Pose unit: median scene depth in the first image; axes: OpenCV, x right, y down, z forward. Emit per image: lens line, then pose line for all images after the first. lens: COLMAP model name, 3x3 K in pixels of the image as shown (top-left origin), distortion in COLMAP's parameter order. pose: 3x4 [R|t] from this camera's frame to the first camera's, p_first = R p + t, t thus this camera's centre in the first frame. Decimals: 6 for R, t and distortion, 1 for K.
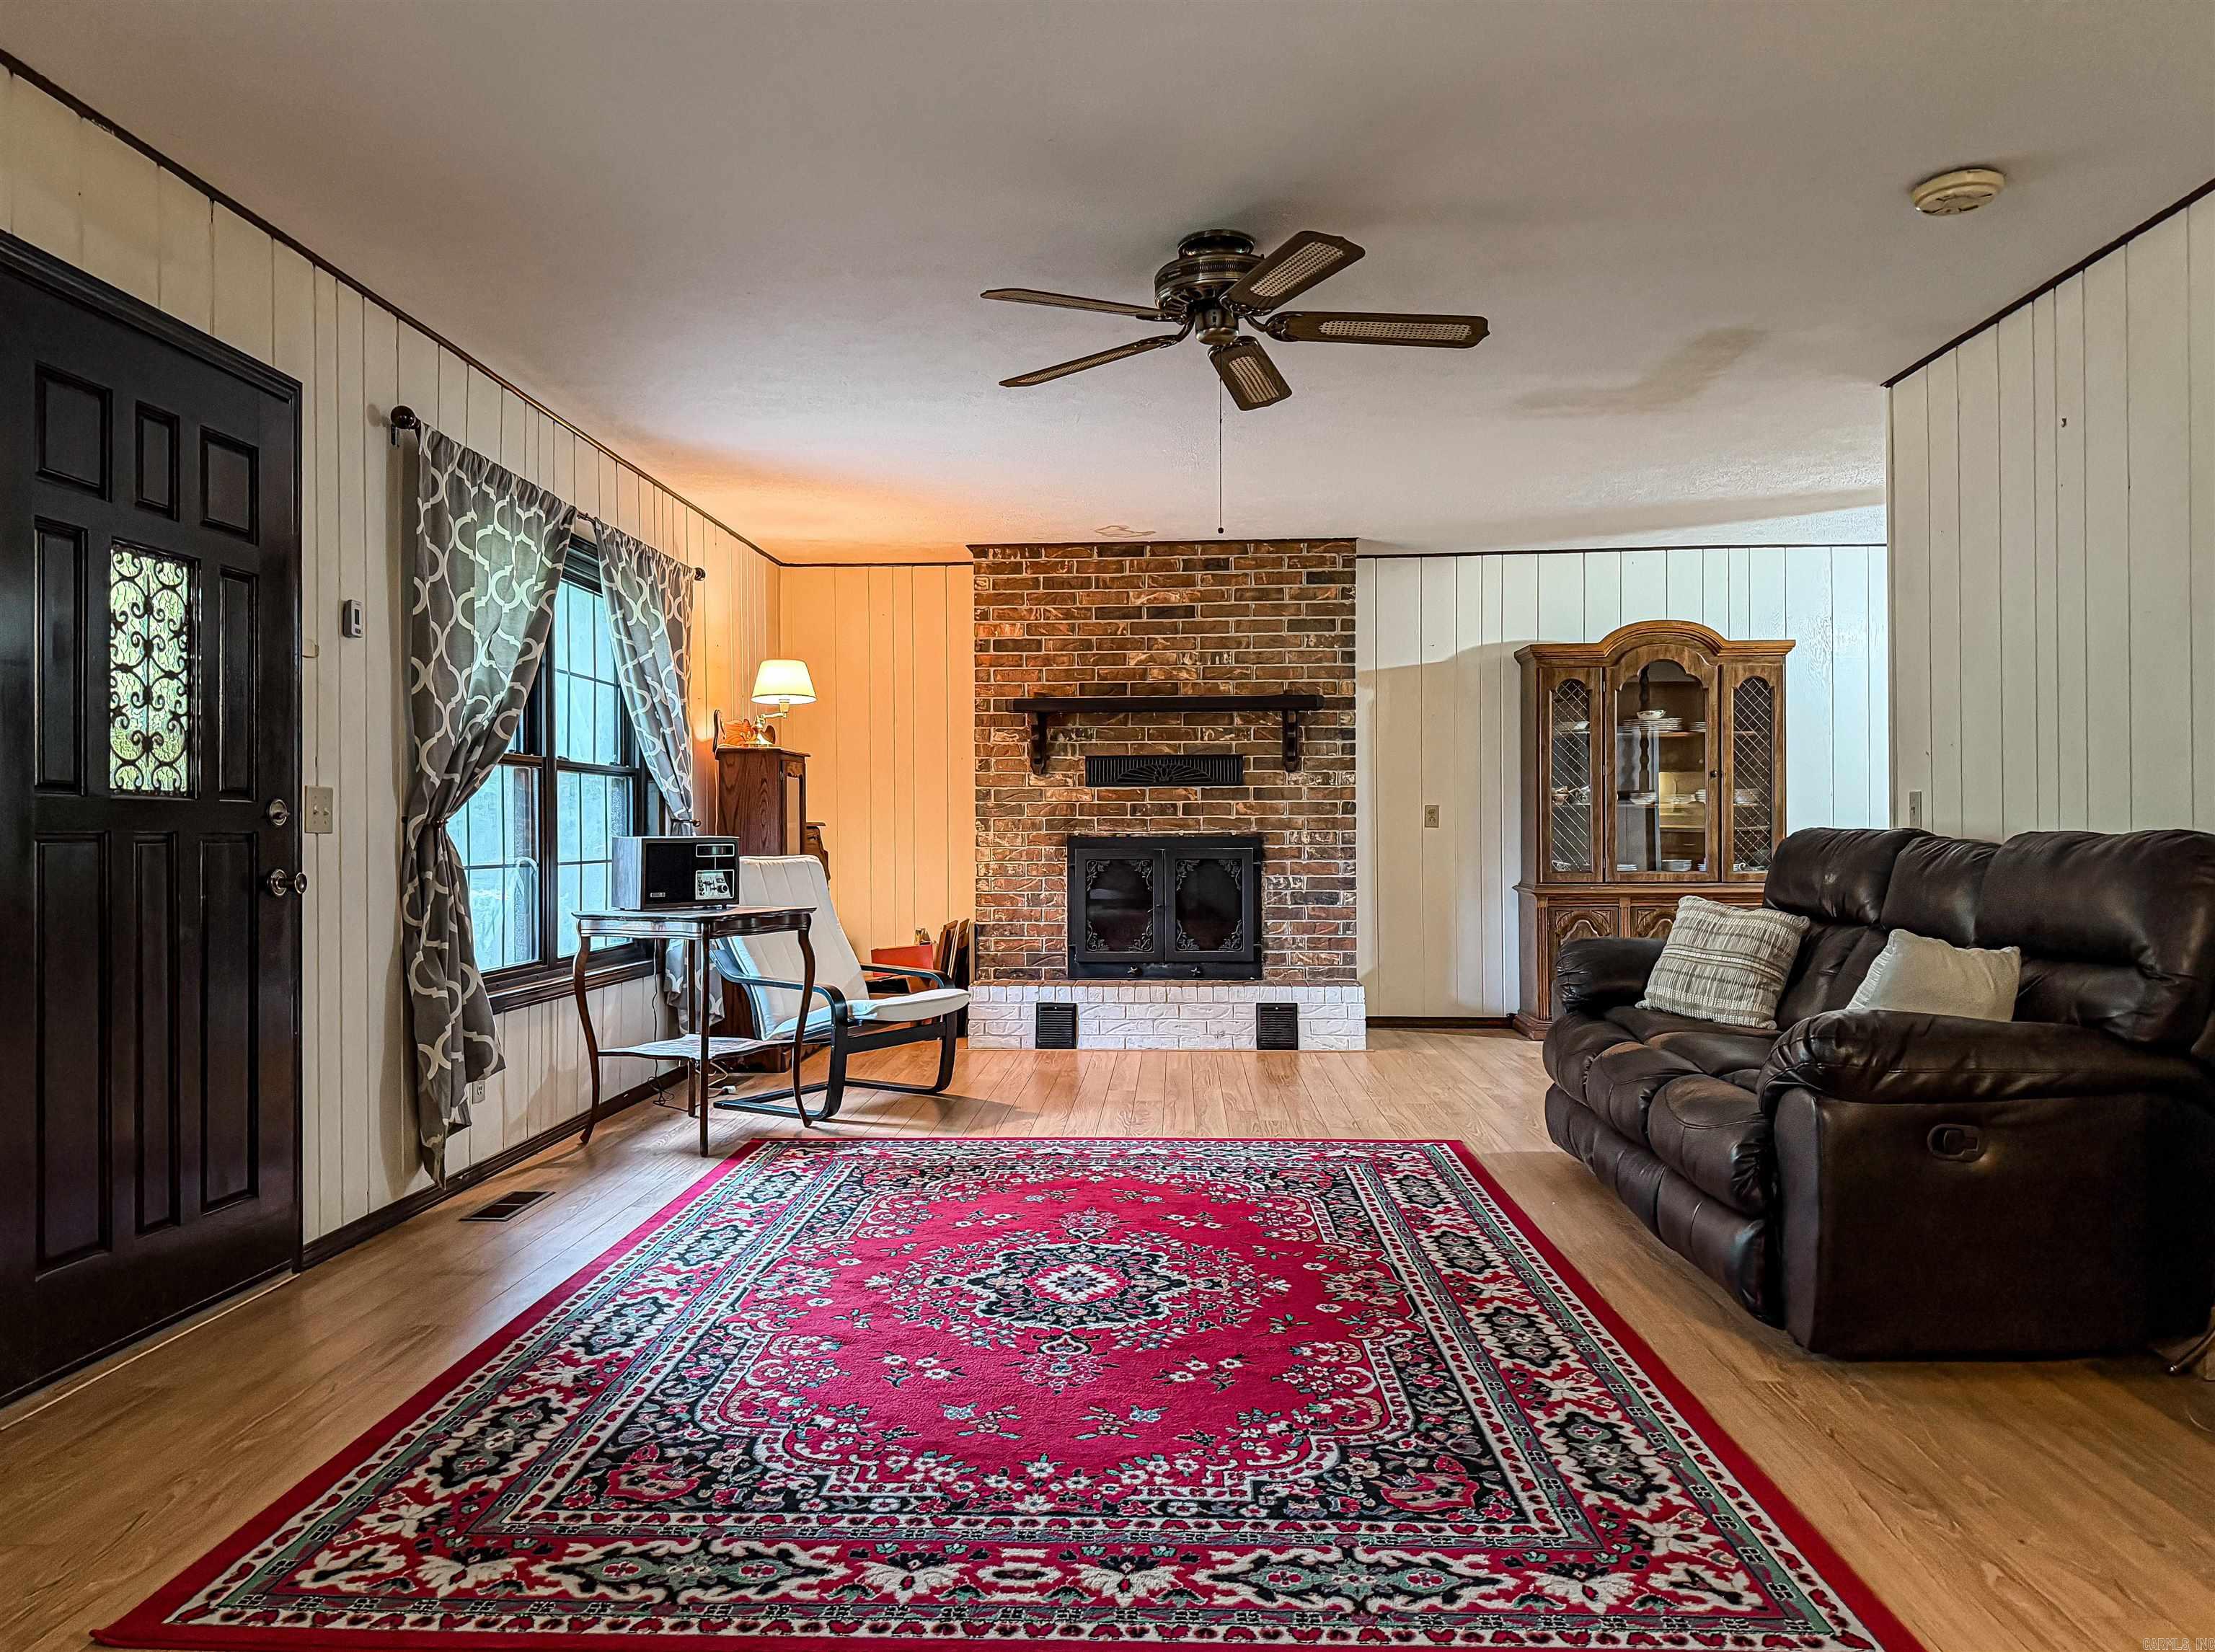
lens RADIAL K [[1562.3, 0, 1107.3], [0, 1562.3, 835.2], [0, 0, 1]] dist [0.064350, -0.074070]
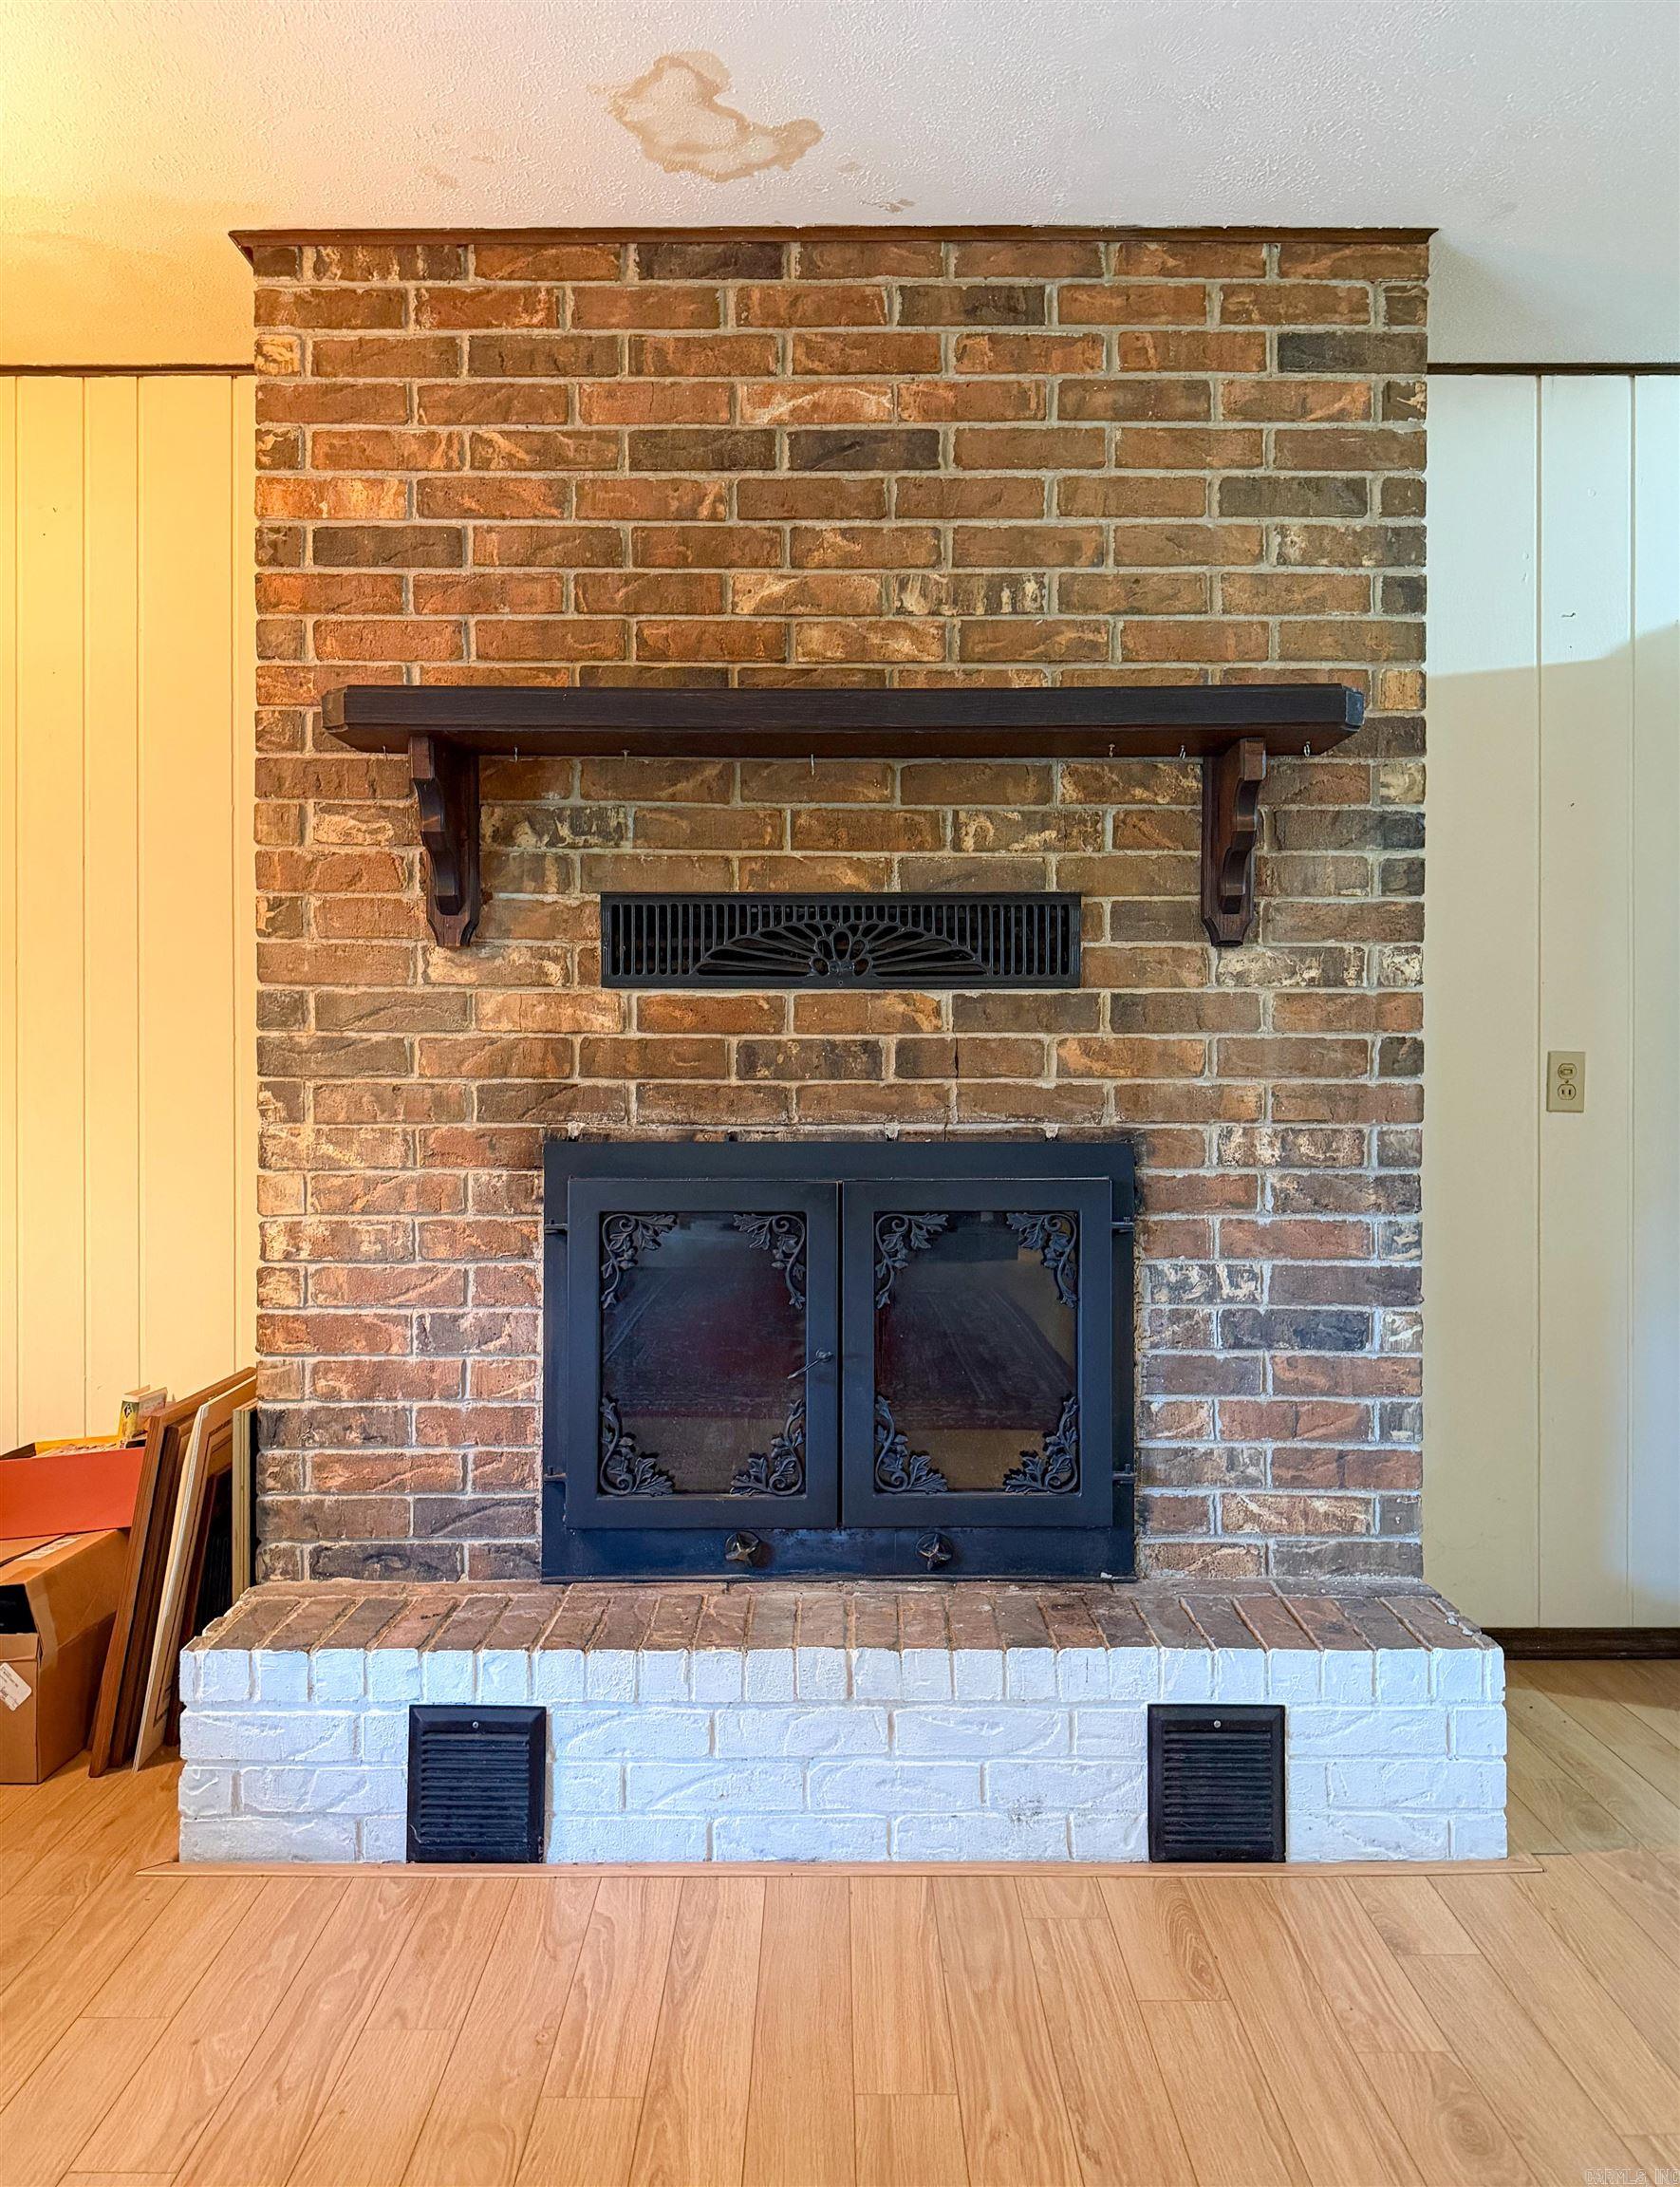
lens RADIAL K [[1637.4, 0, 833.2], [0, 1637.4, 1110.6], [0, 0, 1]] dist [0.127755, 0.006137]
pose [[0.998923, 0.004706, 0.046150, 0.018894], [-0.005229, 0.999924, 0.011207, -0.009327], [-0.046094, -0.011436, 0.998872, 0.654115]]
